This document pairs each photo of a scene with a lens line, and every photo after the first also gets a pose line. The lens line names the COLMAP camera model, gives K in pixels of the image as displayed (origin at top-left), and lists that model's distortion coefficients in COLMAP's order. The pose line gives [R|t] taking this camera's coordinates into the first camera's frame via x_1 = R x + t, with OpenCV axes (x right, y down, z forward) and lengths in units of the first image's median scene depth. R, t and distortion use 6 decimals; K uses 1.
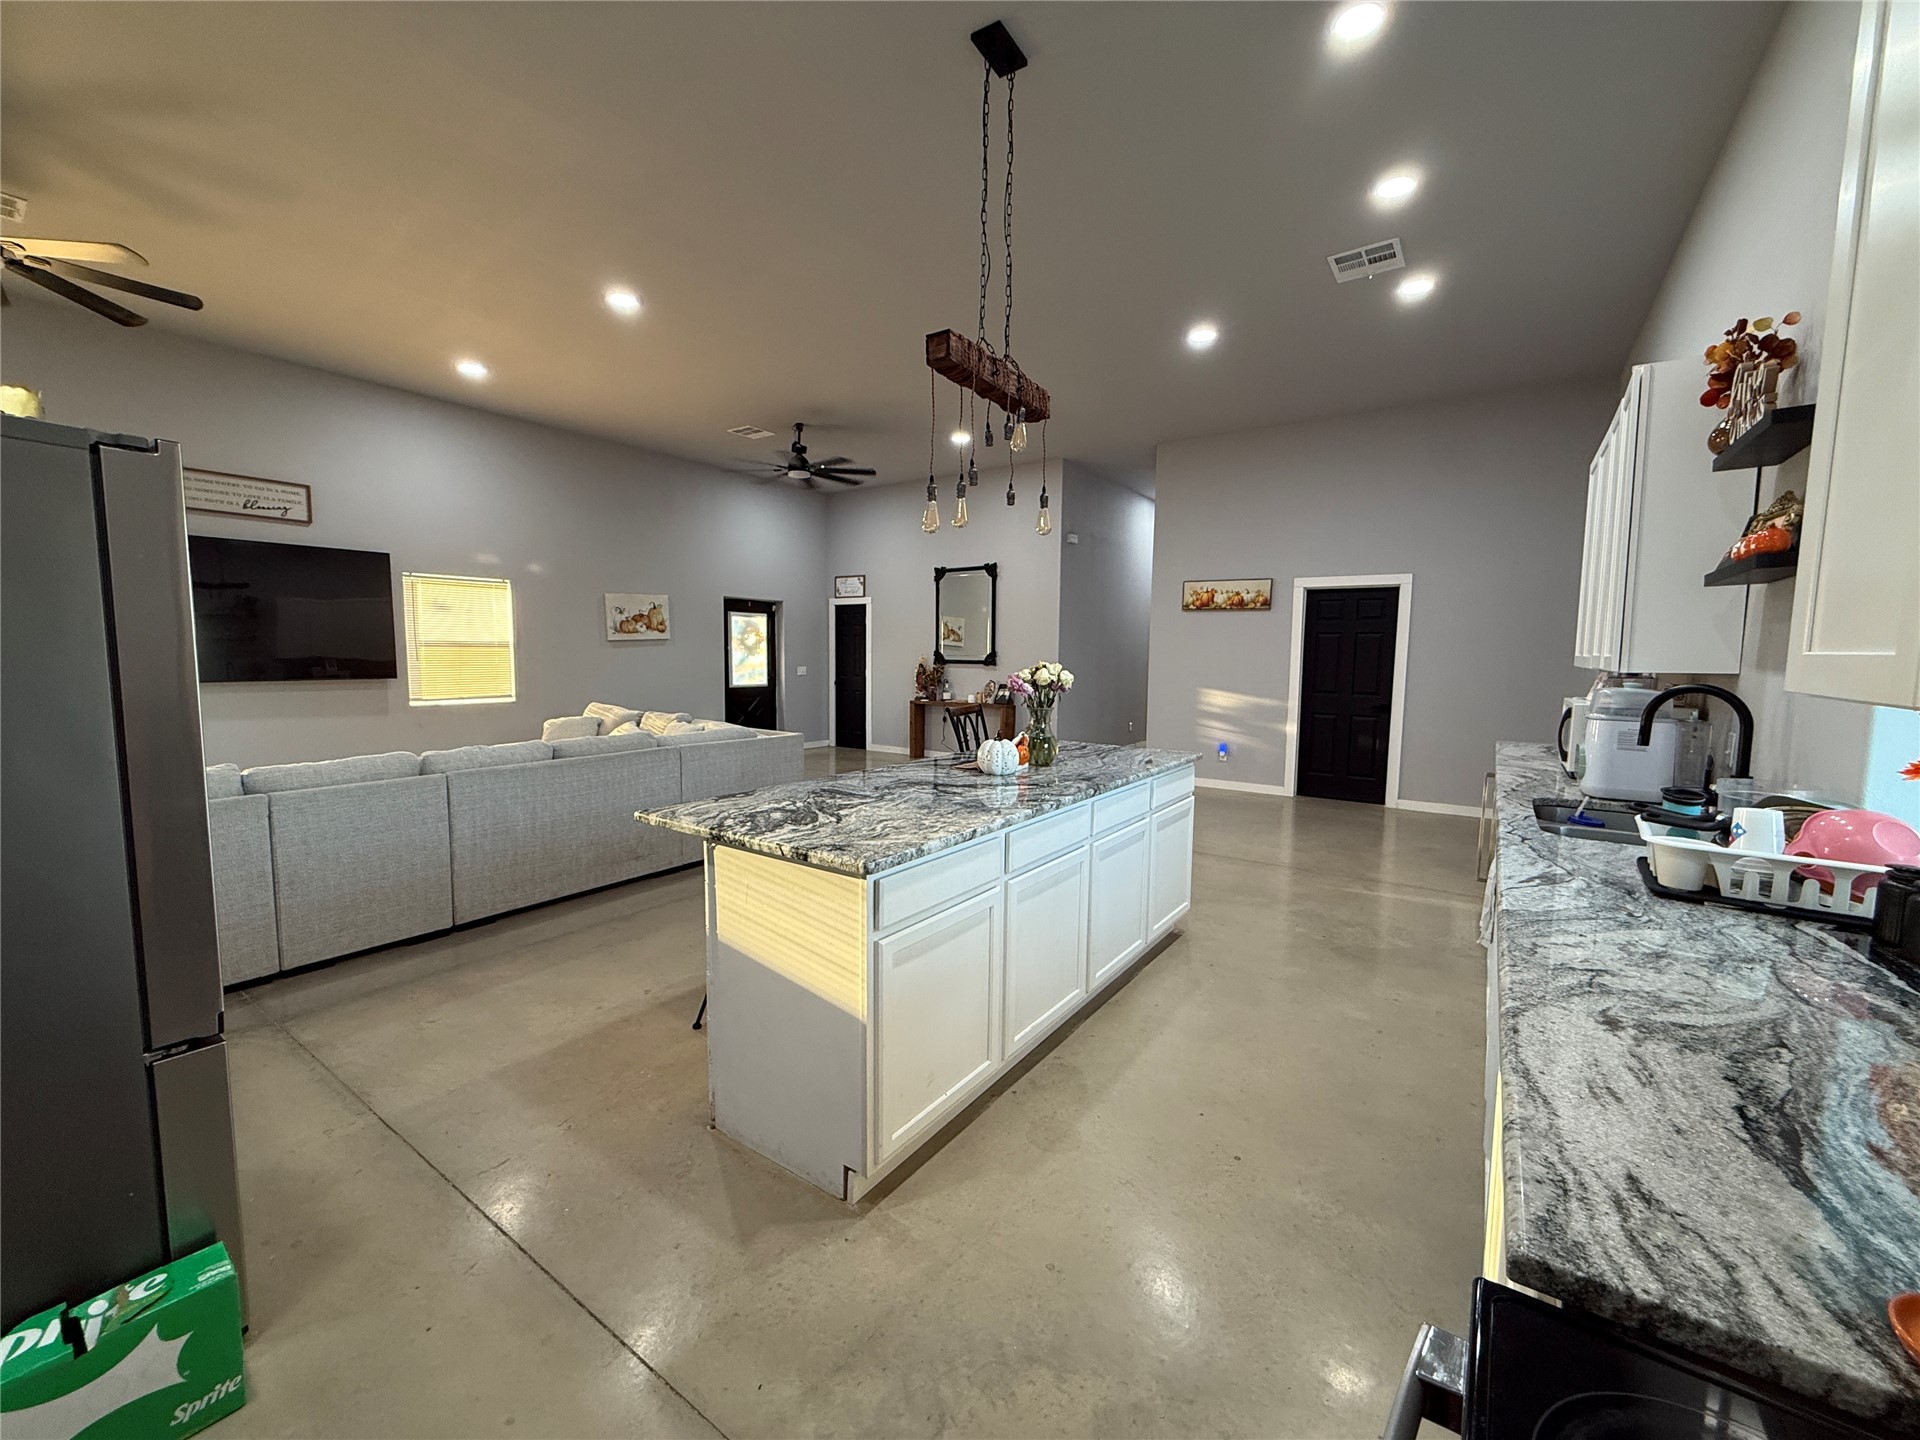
lens RADIAL K [[768.1, 0, 953.5], [0, 768.1, 722.4], [0, 0, 1]] dist [0.002487, 0.000183]
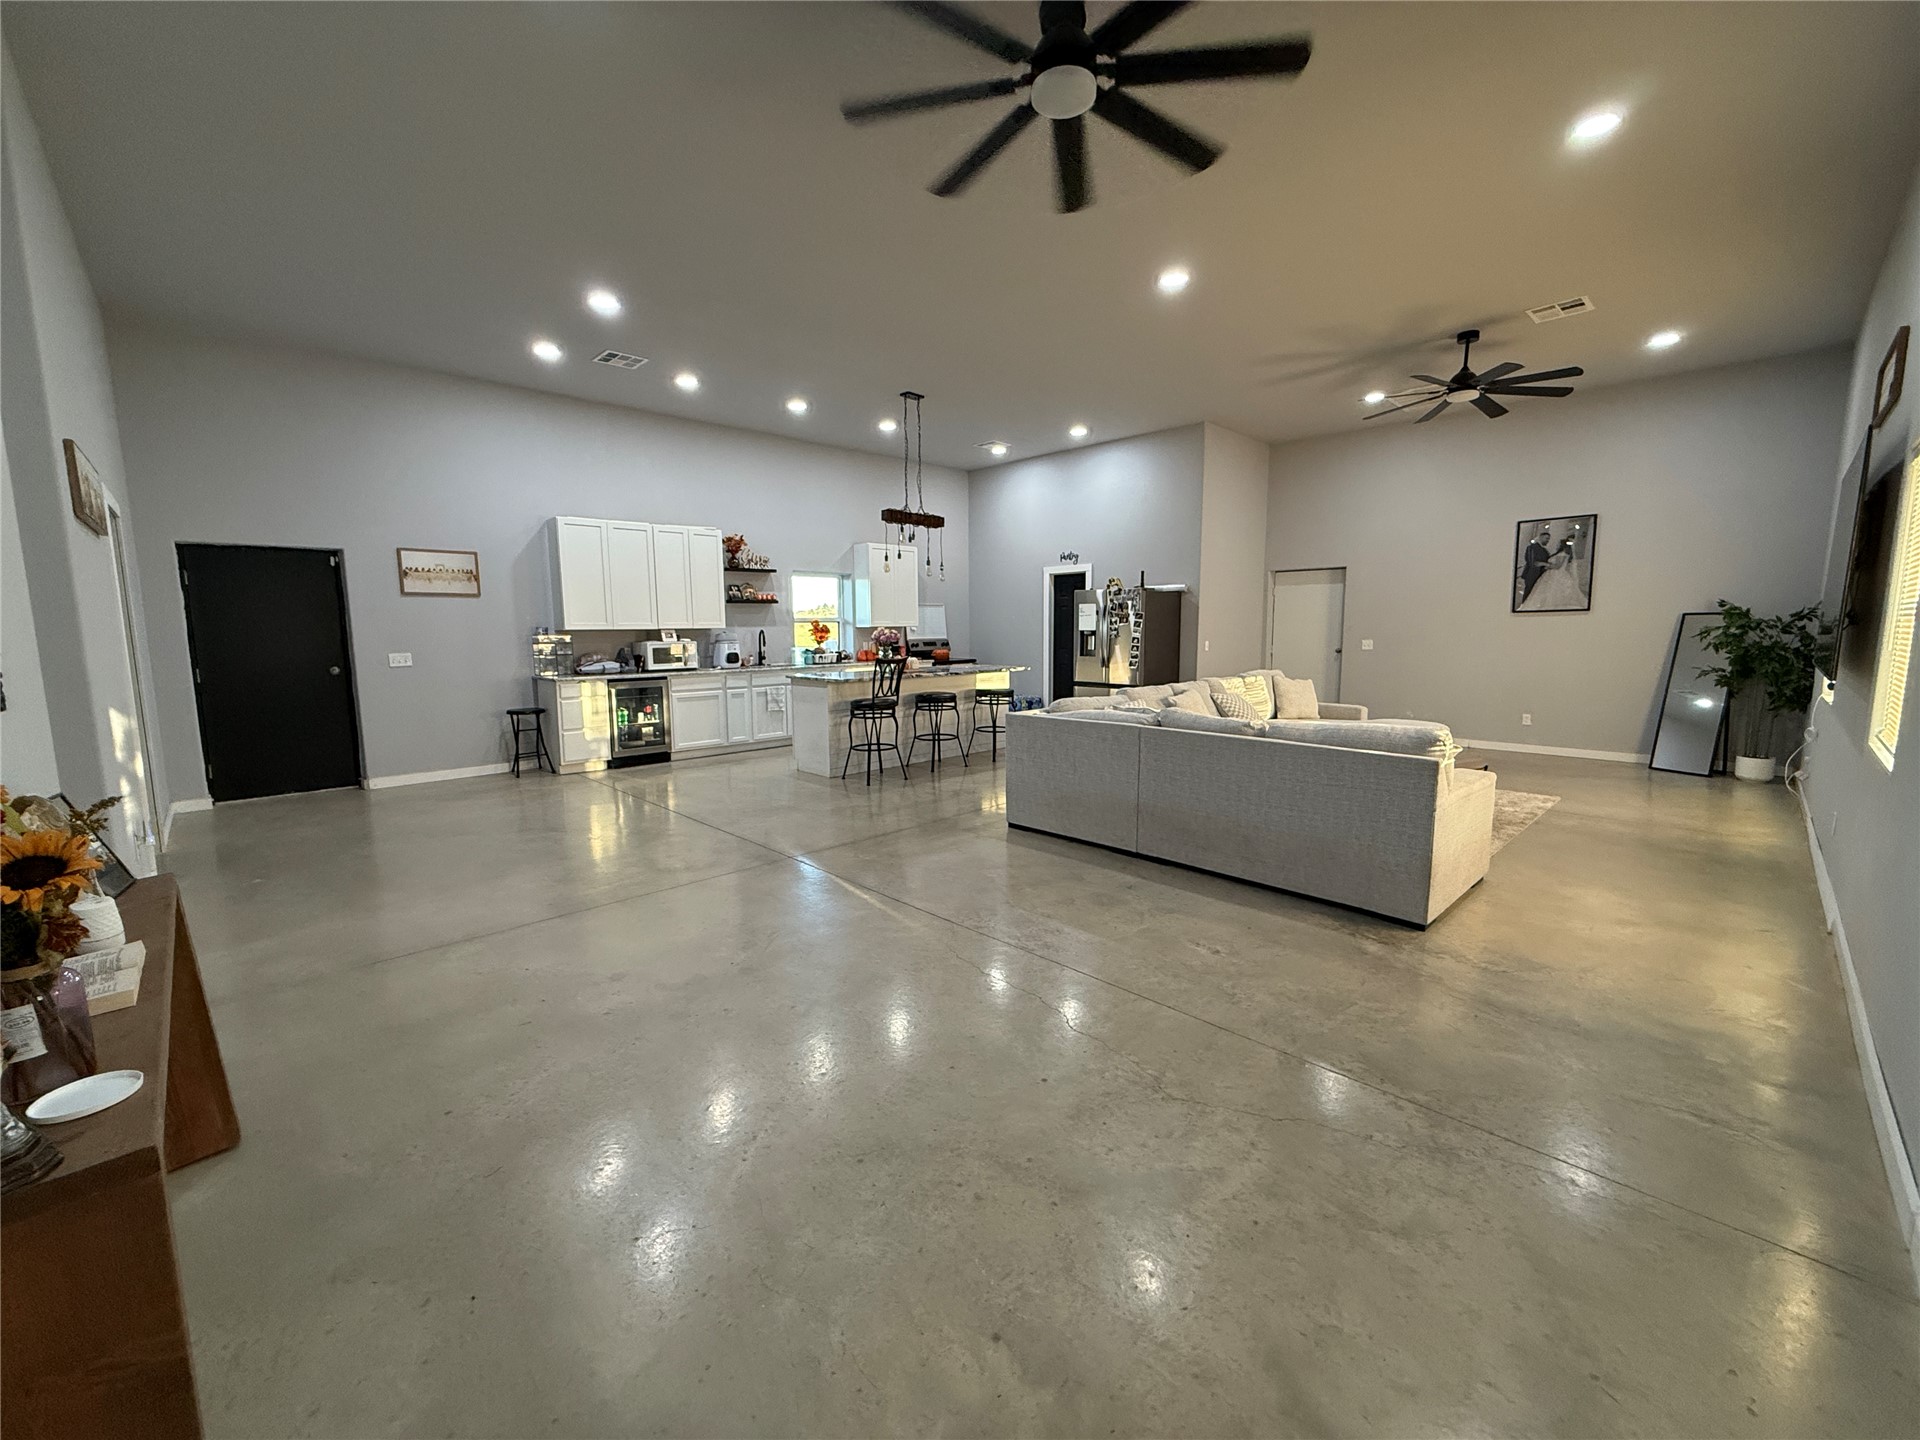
lens RADIAL K [[768.1, 0, 953.5], [0, 768.1, 722.4], [0, 0, 1]] dist [0.002487, 0.000183]
pose [[-0.983359, -0.025573, 0.179863, -0.196301], [0.014913, 0.975339, 0.220207, -0.116885], [-0.181059, 0.219225, -0.958727, 1.253998]]
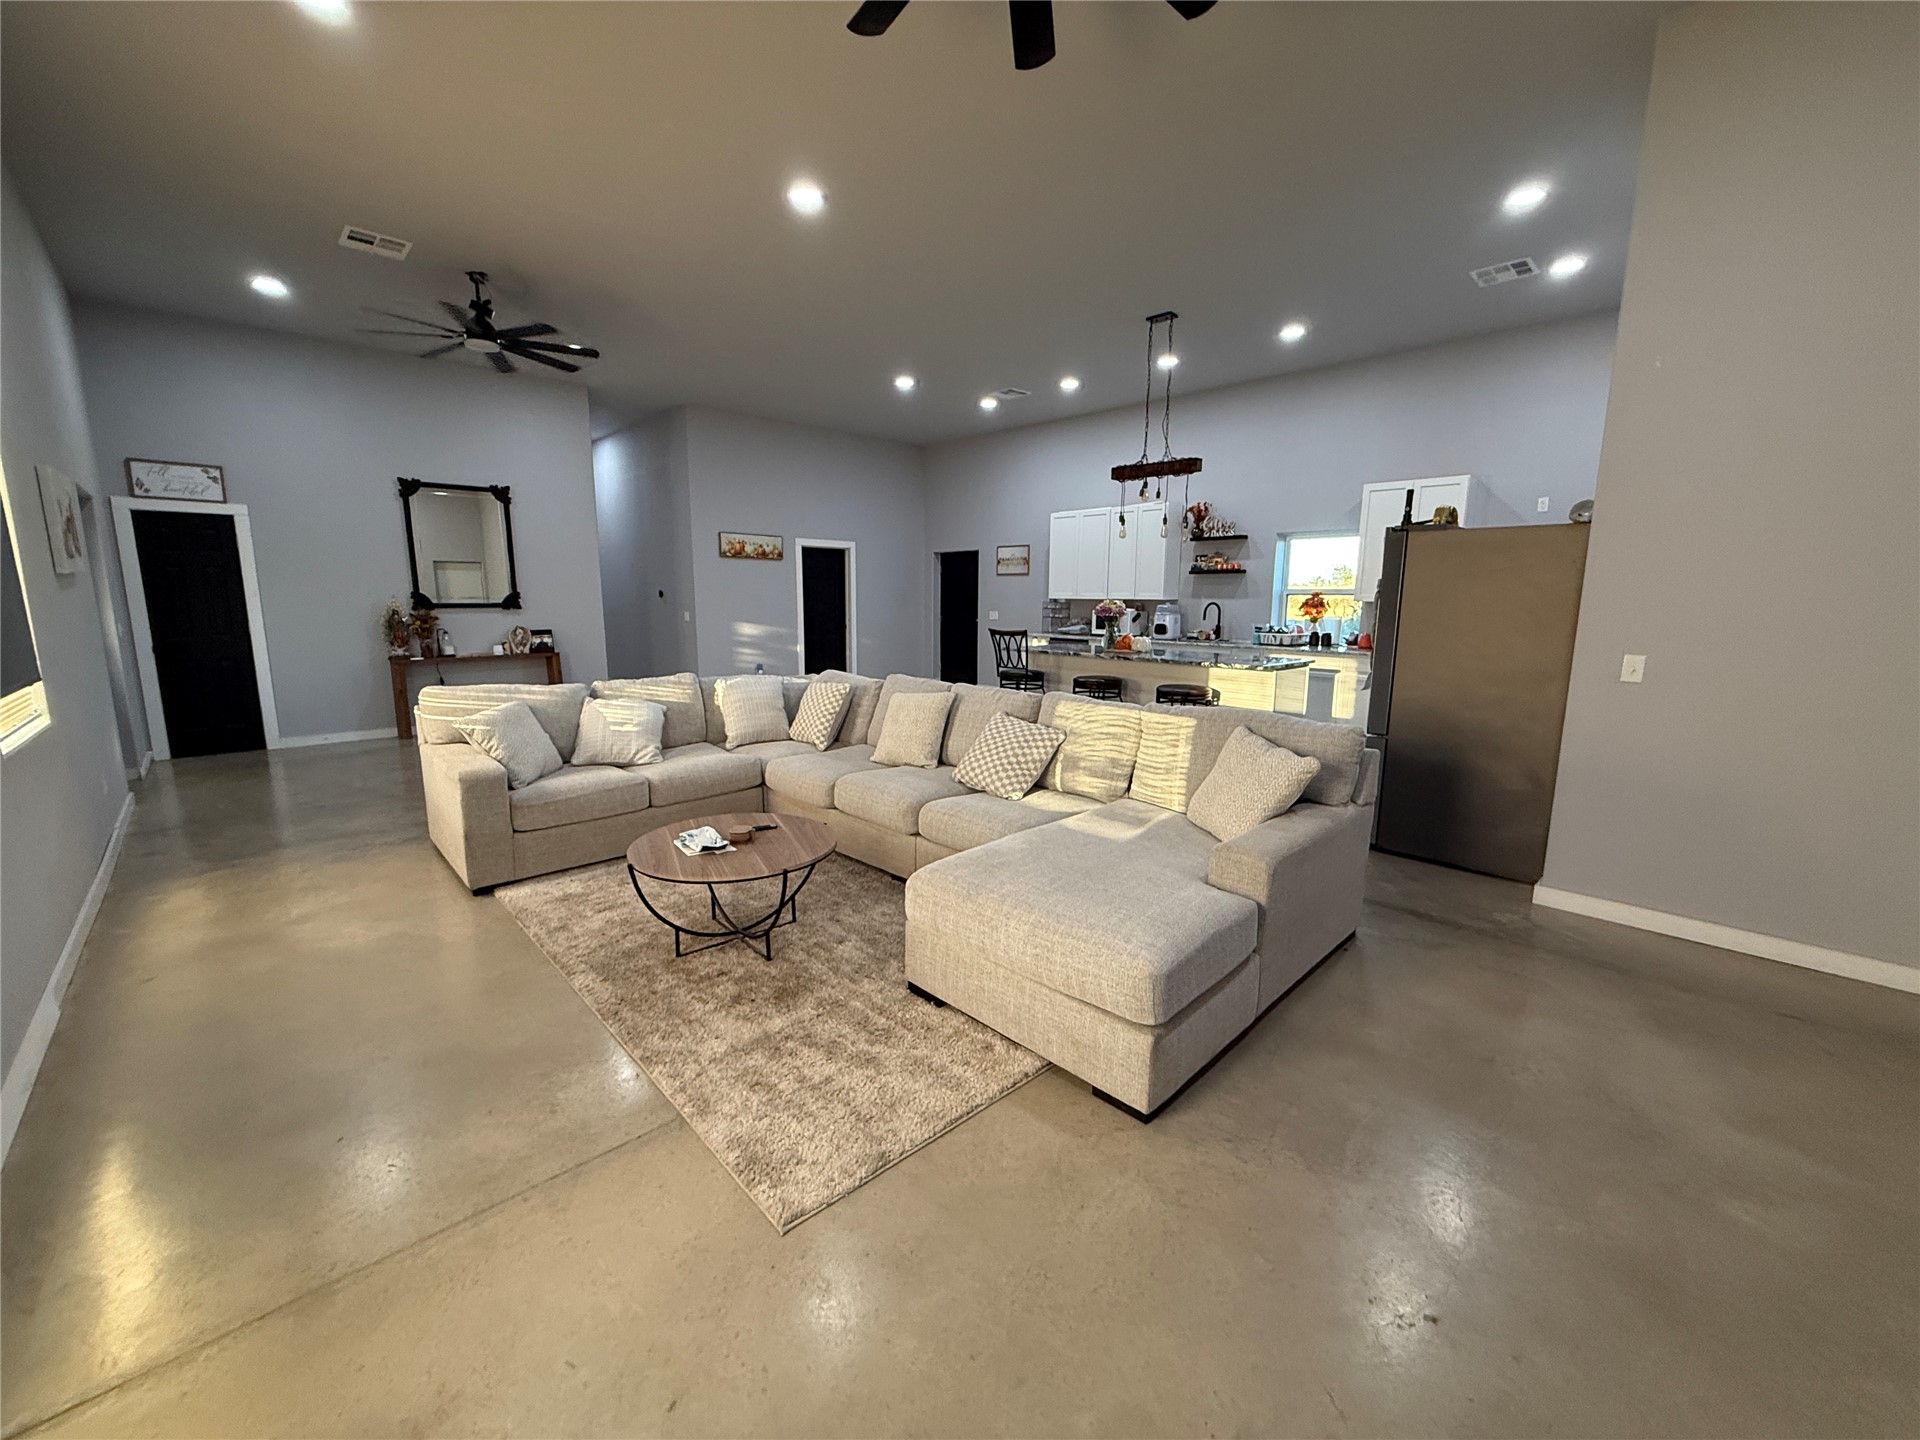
lens RADIAL K [[768.1, 0, 953.5], [0, 768.1, 722.4], [0, 0, 1]] dist [0.002487, 0.000183]
pose [[0.194865, -0.170925, 0.965822, -0.782243], [0.088593, 0.983741, 0.156221, -0.044953], [-0.976821, 0.055123, 0.206839, 0.395764]]
